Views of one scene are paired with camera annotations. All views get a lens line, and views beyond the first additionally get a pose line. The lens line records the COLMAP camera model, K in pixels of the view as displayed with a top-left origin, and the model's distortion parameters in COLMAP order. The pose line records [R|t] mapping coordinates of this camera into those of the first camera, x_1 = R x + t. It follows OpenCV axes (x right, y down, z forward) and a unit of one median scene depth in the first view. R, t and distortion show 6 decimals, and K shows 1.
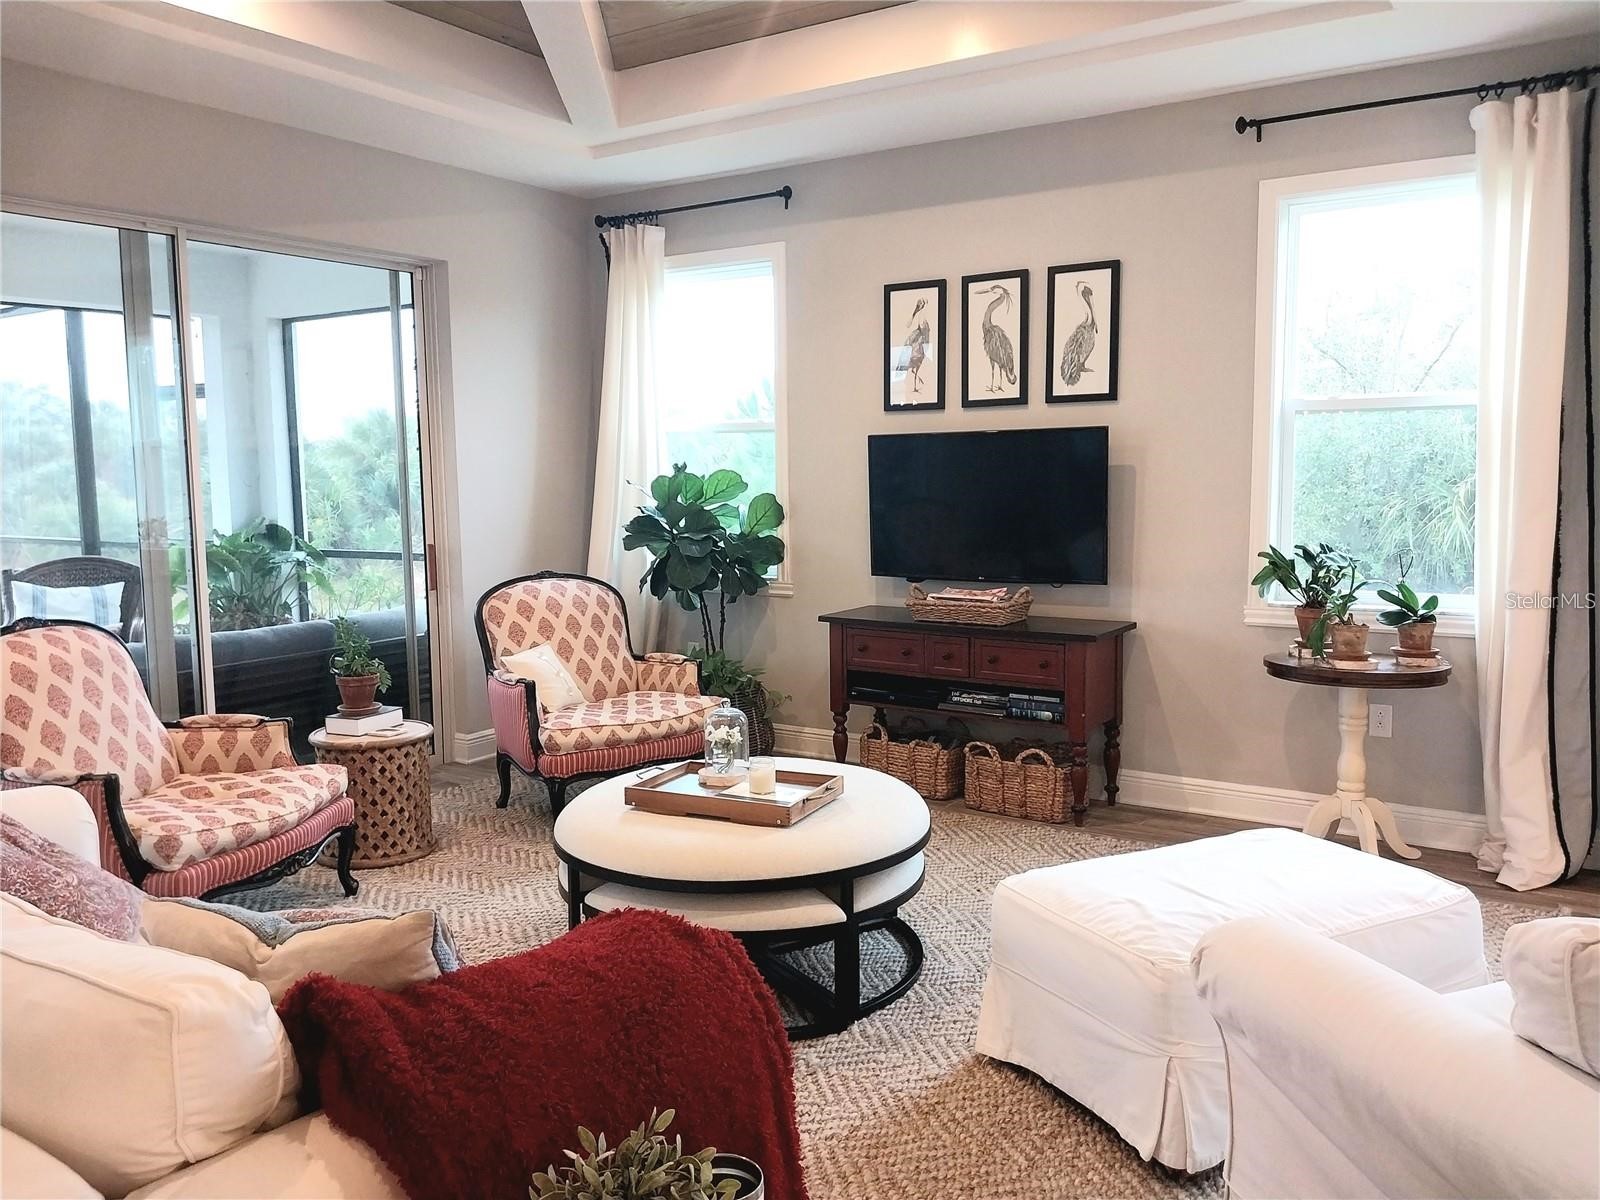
lens RADIAL K [[1232.2, 0, 767.9], [0, 1232.2, 622.3], [0, 0, 1]] dist [0.111914, -0.148083]
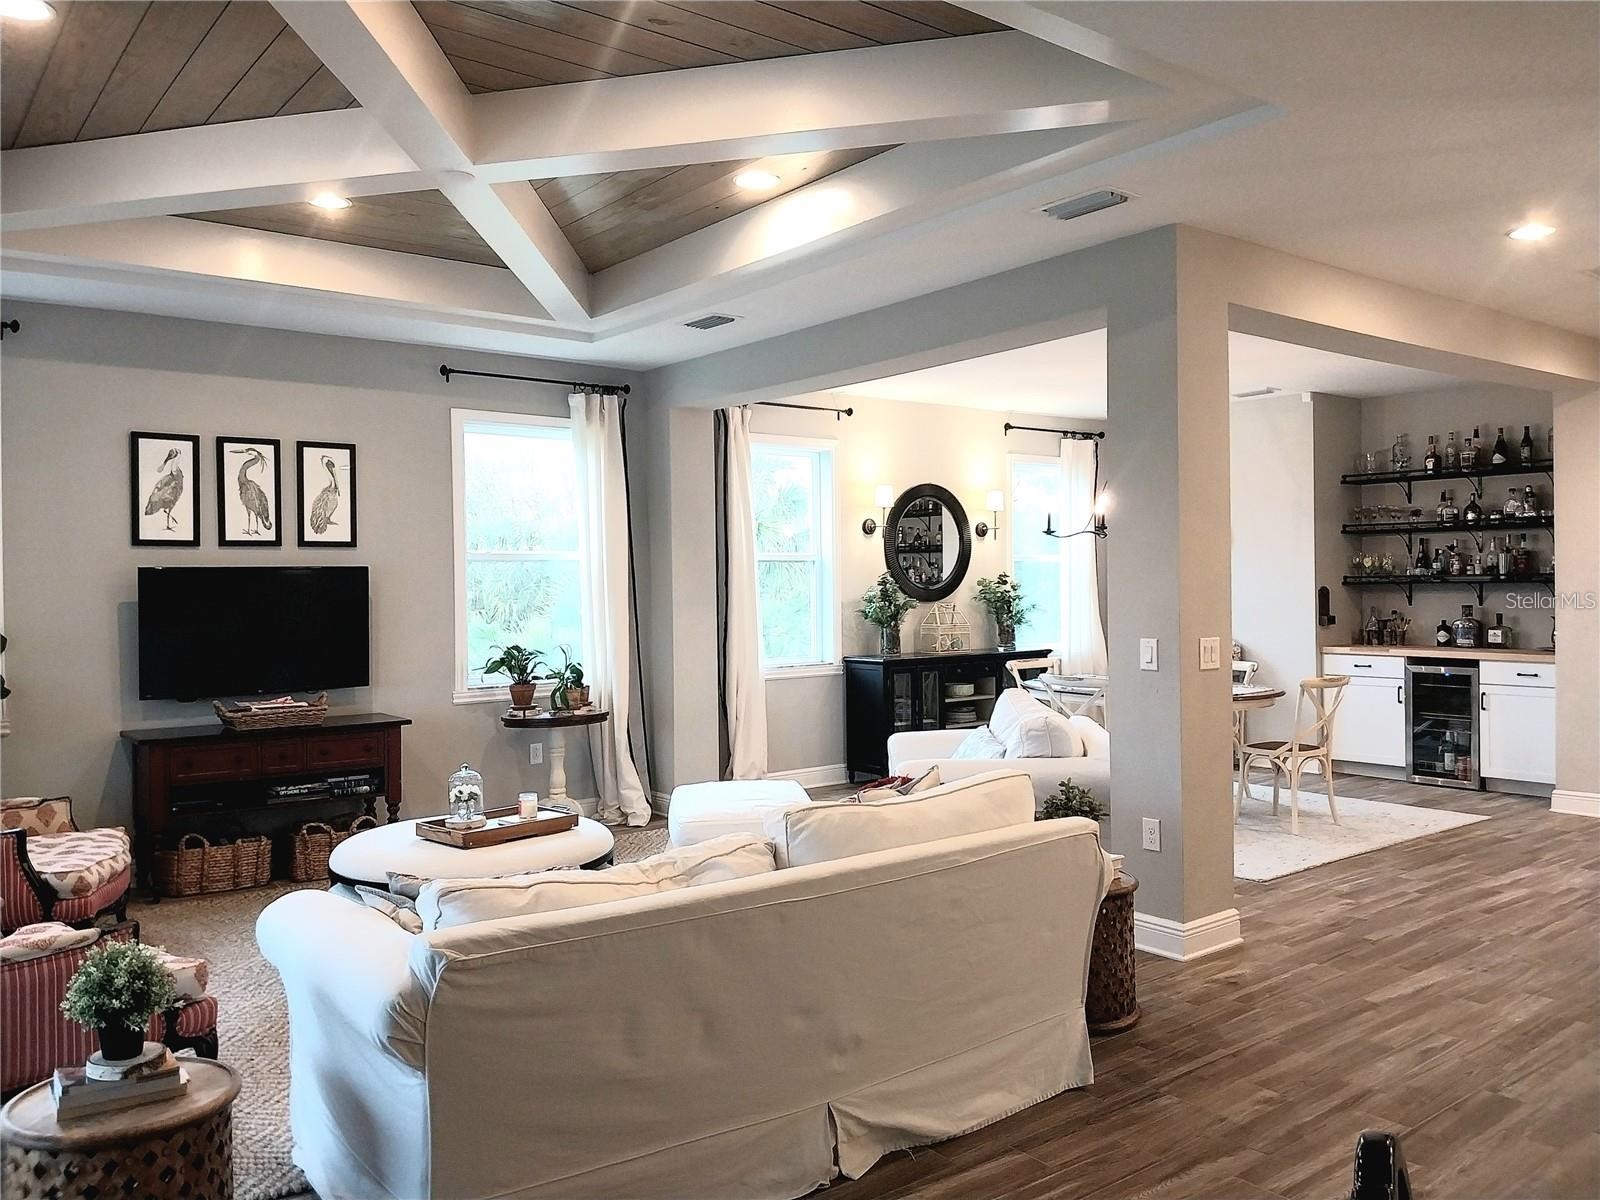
lens RADIAL K [[1232.2, 0, 767.9], [0, 1232.2, 622.3], [0, 0, 1]] dist [0.111914, -0.148083]
pose [[0.343656, -0.022249, 0.938832, -0.792625], [0.132277, 0.990899, -0.024937, -0.007527], [-0.929733, 0.132756, 0.343472, 0.143557]]
